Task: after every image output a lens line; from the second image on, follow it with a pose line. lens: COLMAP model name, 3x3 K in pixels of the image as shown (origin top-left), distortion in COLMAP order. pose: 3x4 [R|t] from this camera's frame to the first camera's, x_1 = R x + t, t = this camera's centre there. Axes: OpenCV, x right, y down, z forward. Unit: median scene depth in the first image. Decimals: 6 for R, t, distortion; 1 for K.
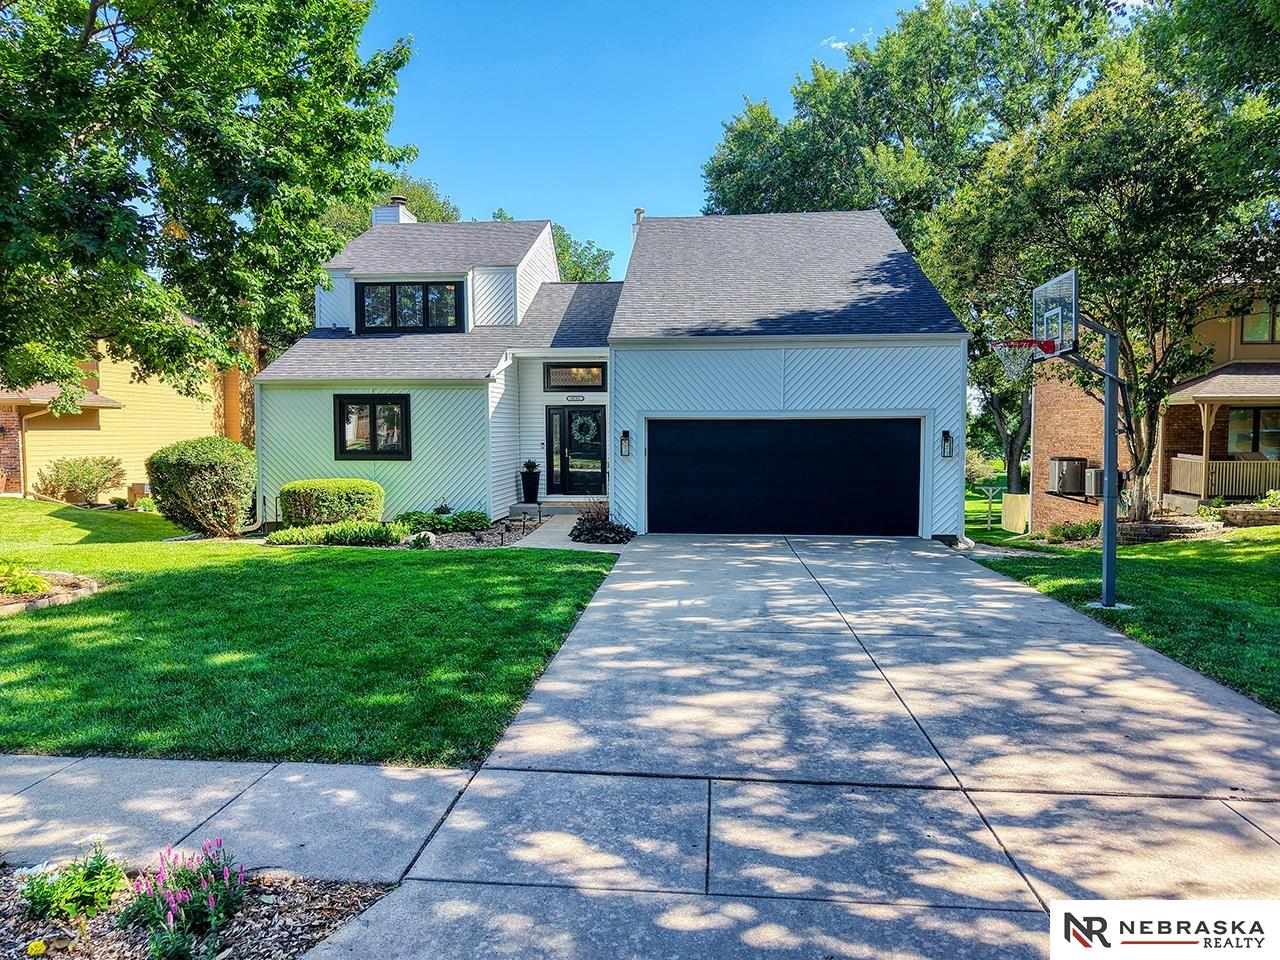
lens RADIAL K [[855.1, 0, 640.0], [0, 855.1, 480.0], [0, 0, 1]] dist [0.018997, -0.001212]
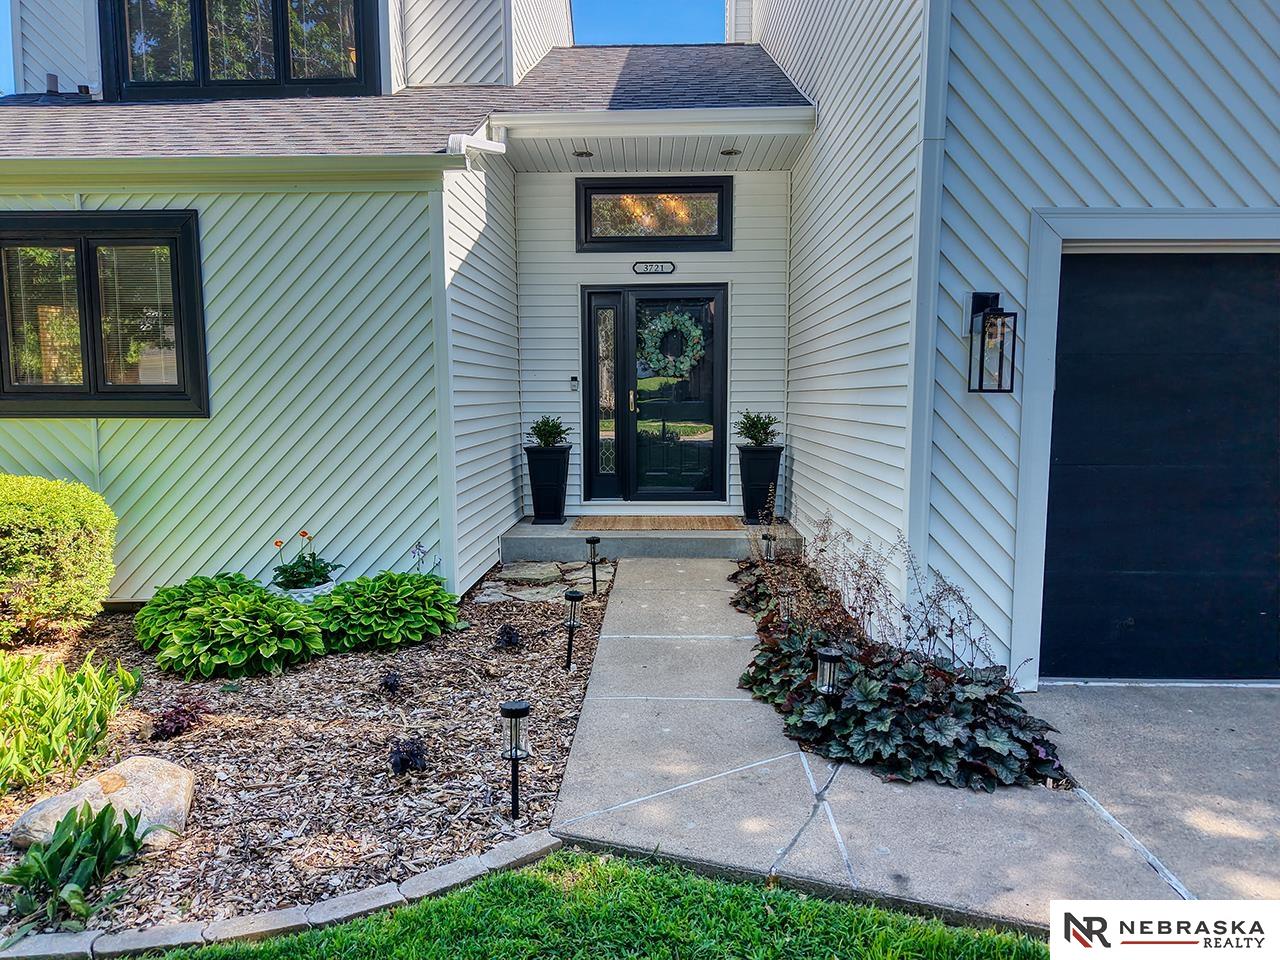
lens RADIAL K [[895.3, 0, 640.0], [0, 895.3, 480.0], [0, 0, 1]] dist [-0.038849, -0.001268]
pose [[0.999283, -0.006939, 0.037217, -0.100848], [0.005443, 0.999178, 0.040159, -0.010328], [-0.037465, -0.039928, 0.998500, 0.574461]]
